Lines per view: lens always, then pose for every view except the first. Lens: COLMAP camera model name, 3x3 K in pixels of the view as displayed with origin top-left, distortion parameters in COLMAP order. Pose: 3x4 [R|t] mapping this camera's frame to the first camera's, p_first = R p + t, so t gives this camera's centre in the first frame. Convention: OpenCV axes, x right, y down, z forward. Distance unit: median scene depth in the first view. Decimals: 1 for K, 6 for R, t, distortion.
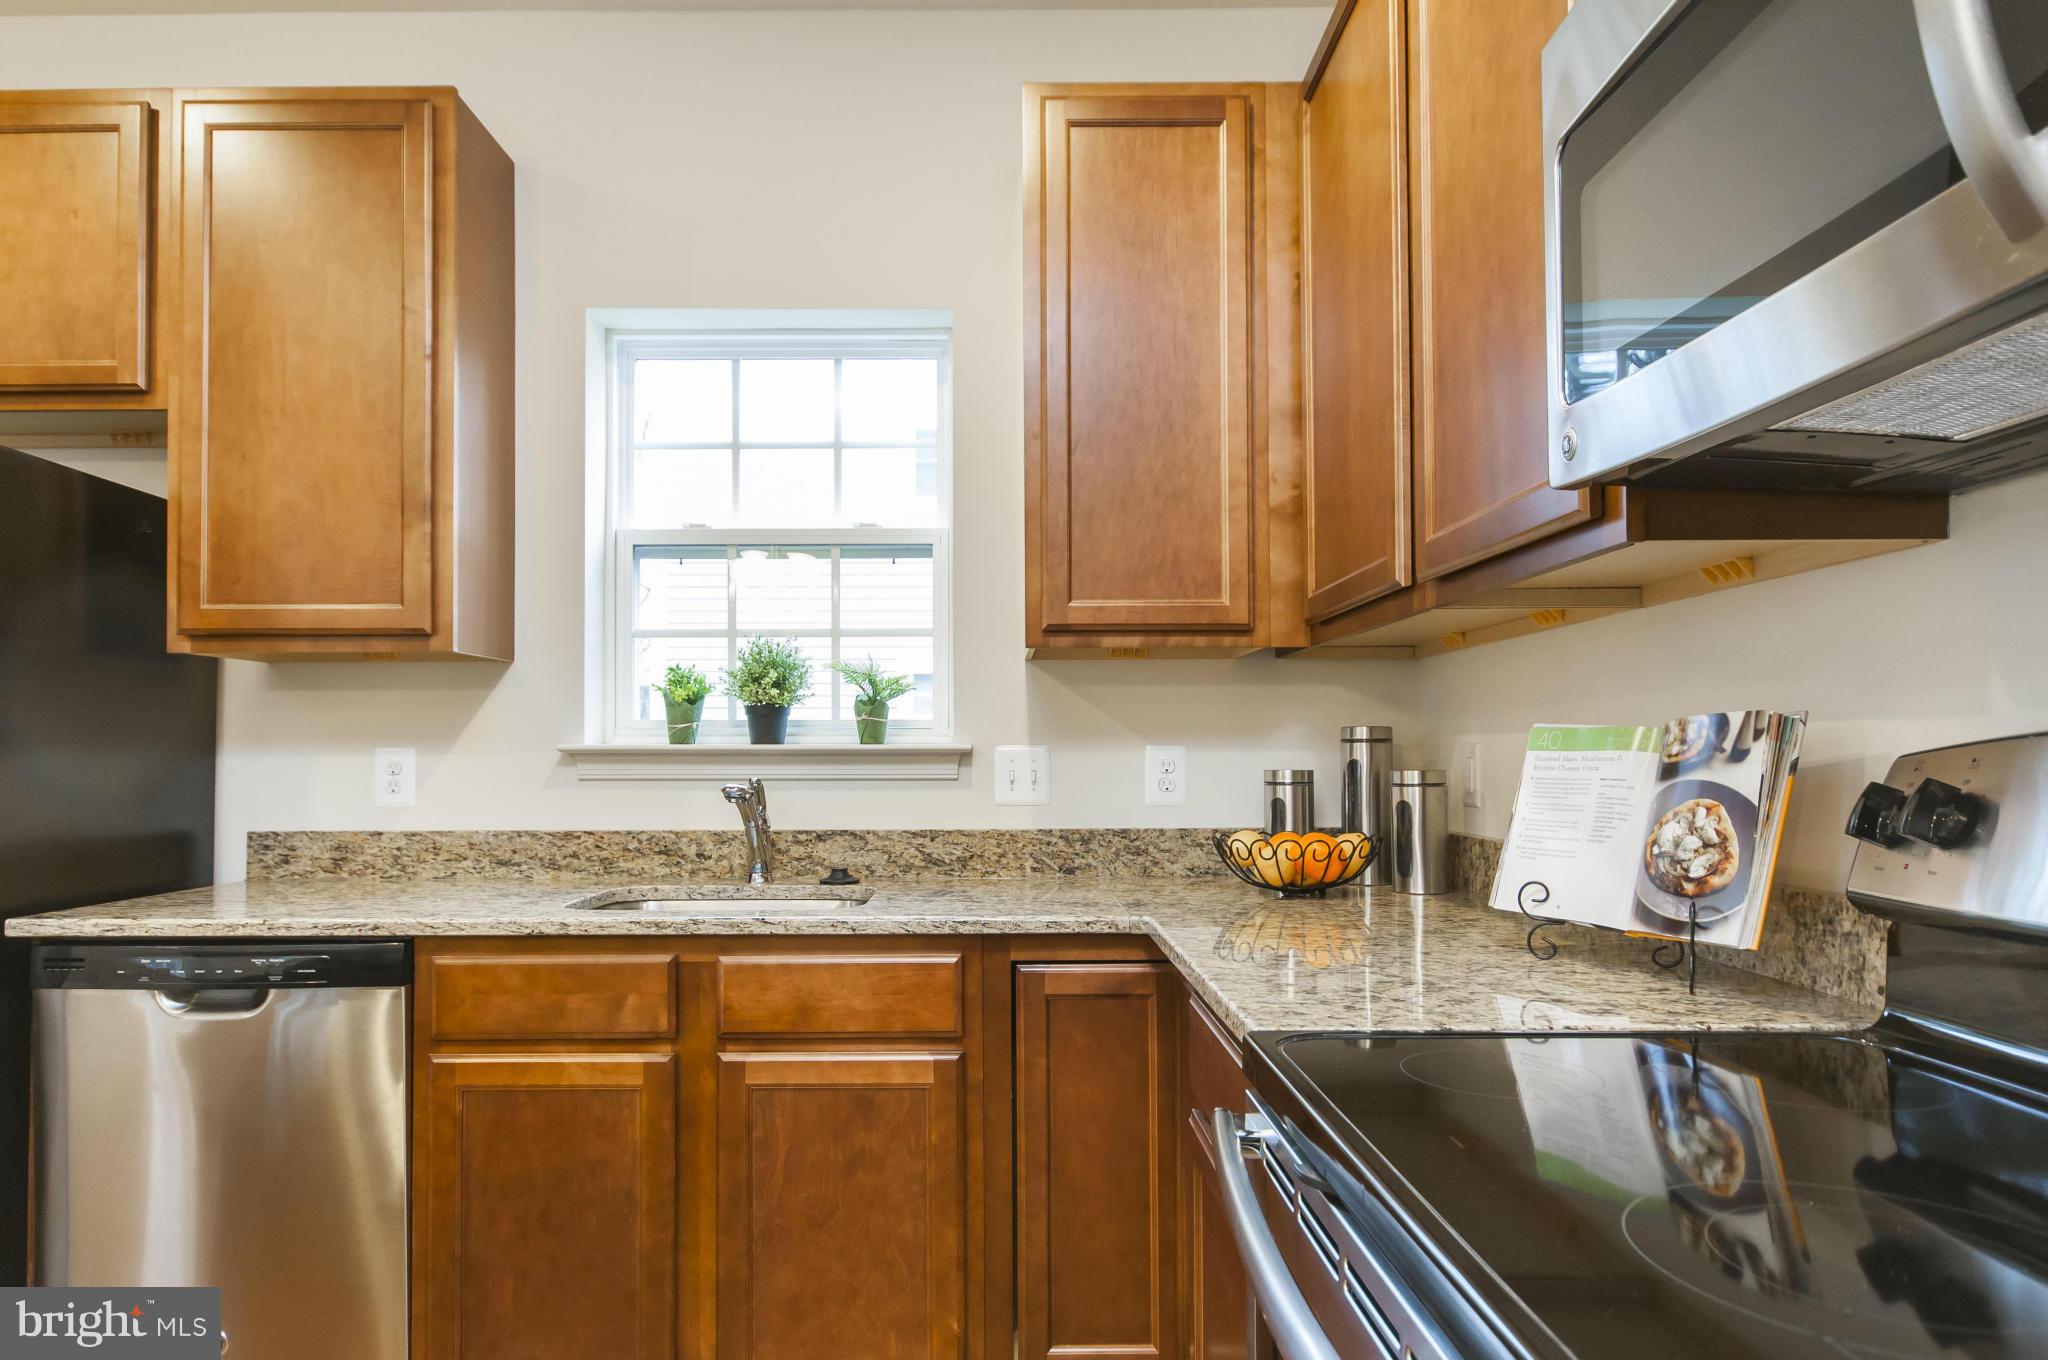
lens RADIAL K [[1223.9, 0, 1016.3], [0, 1223.9, 722.7], [0, 0, 1]] dist [0.002712, 0.001088]
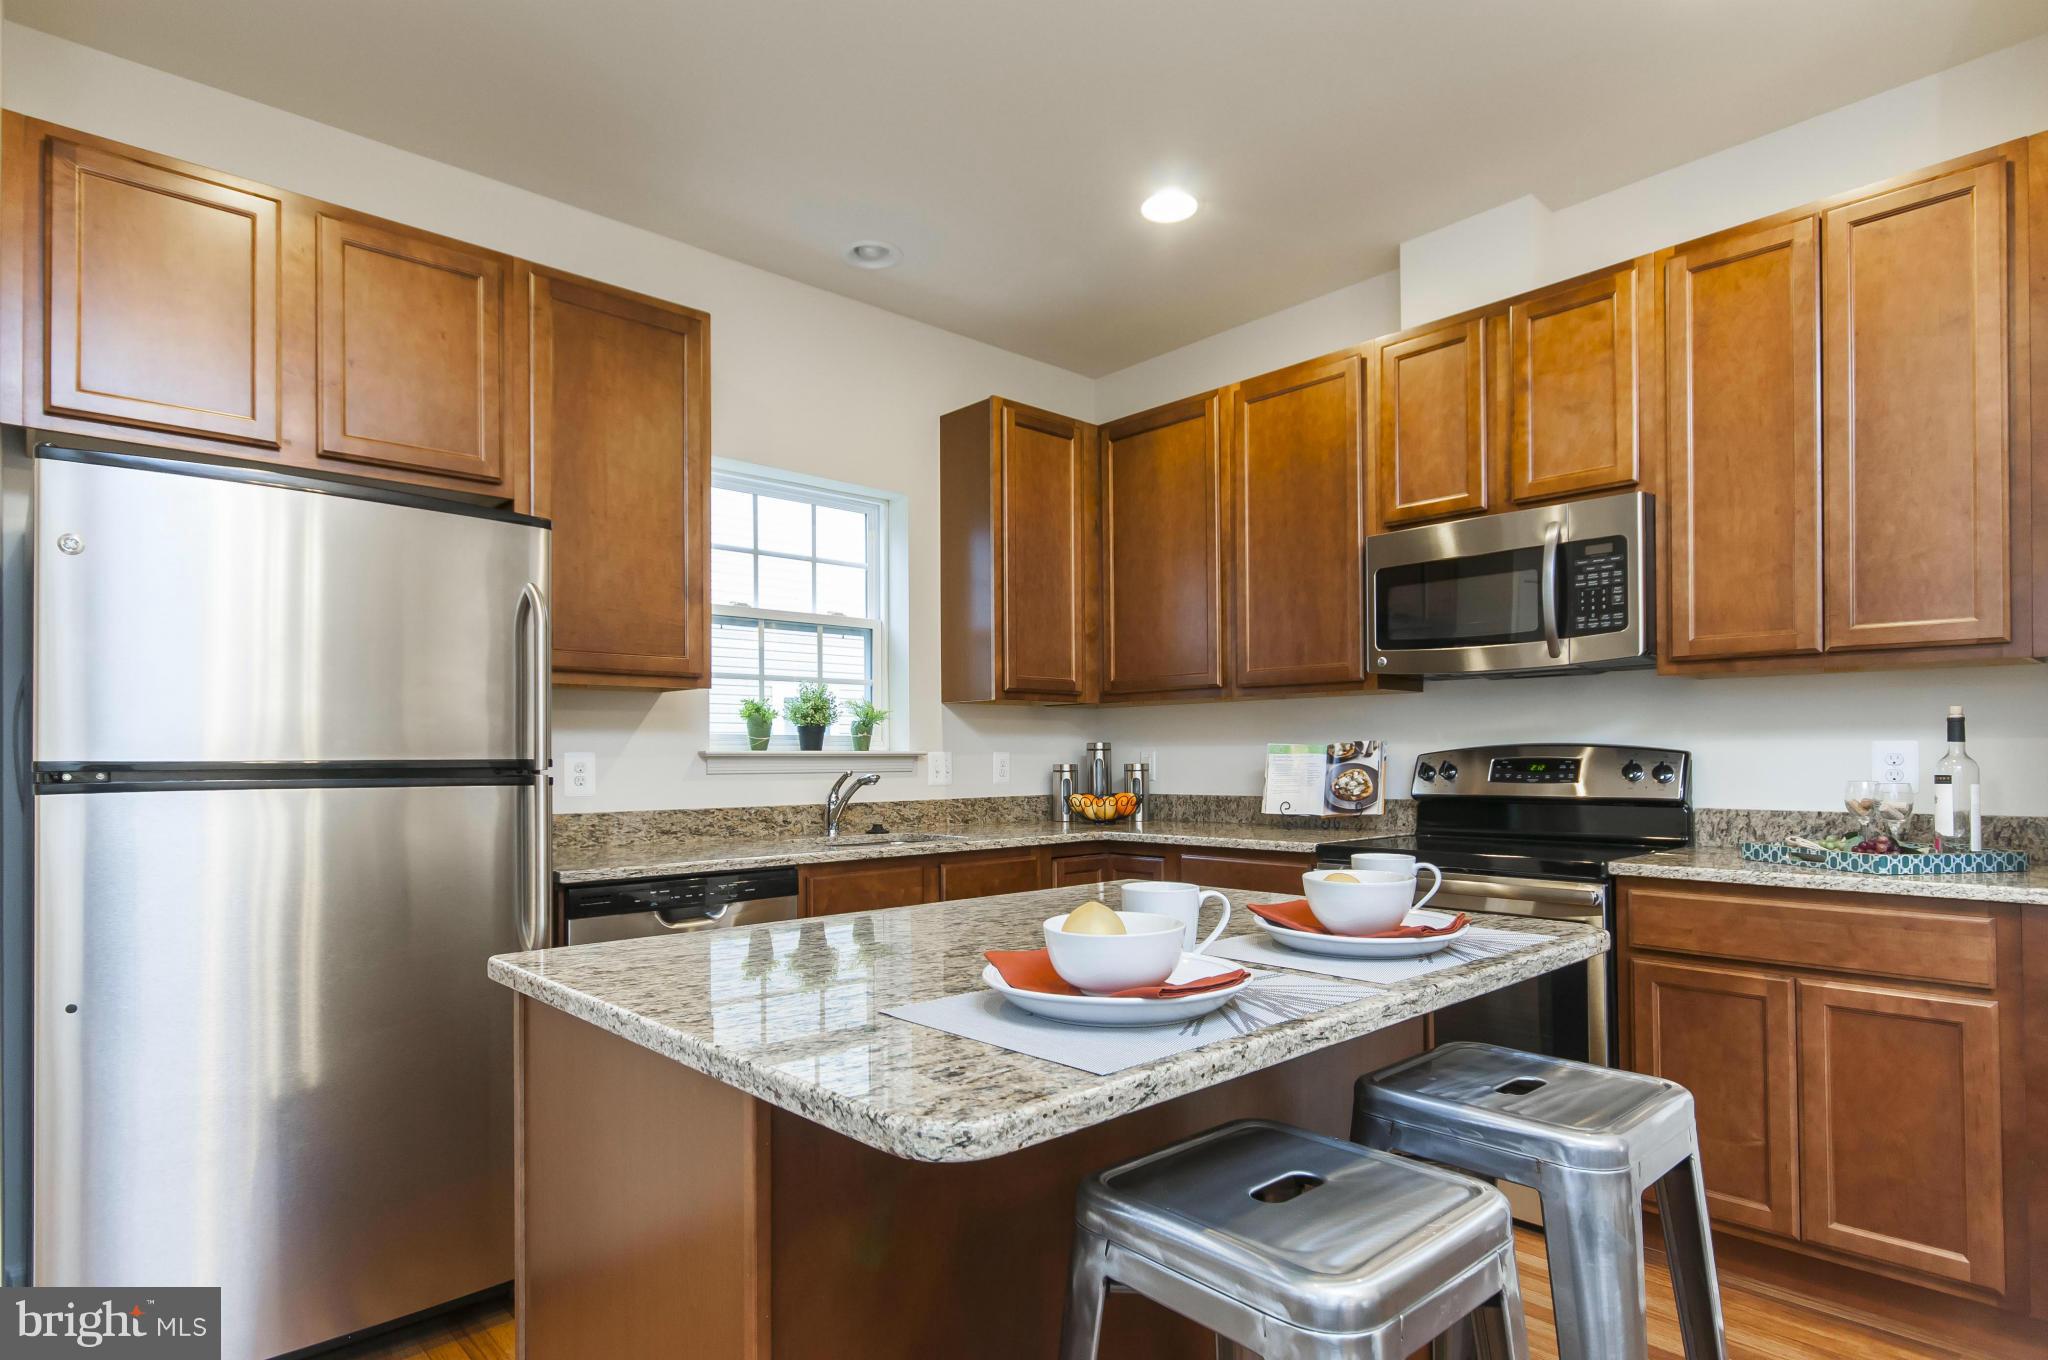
lens RADIAL K [[1079.9, 0, 1023.3], [0, 1079.9, 747.6], [0, 0, 1]] dist [-0.000471, -0.000180]
pose [[0.737874, 0.004402, 0.674924, -0.965237], [-0.013479, 0.999875, 0.008216, -0.001656], [-0.674804, -0.015160, 0.737842, -0.223224]]
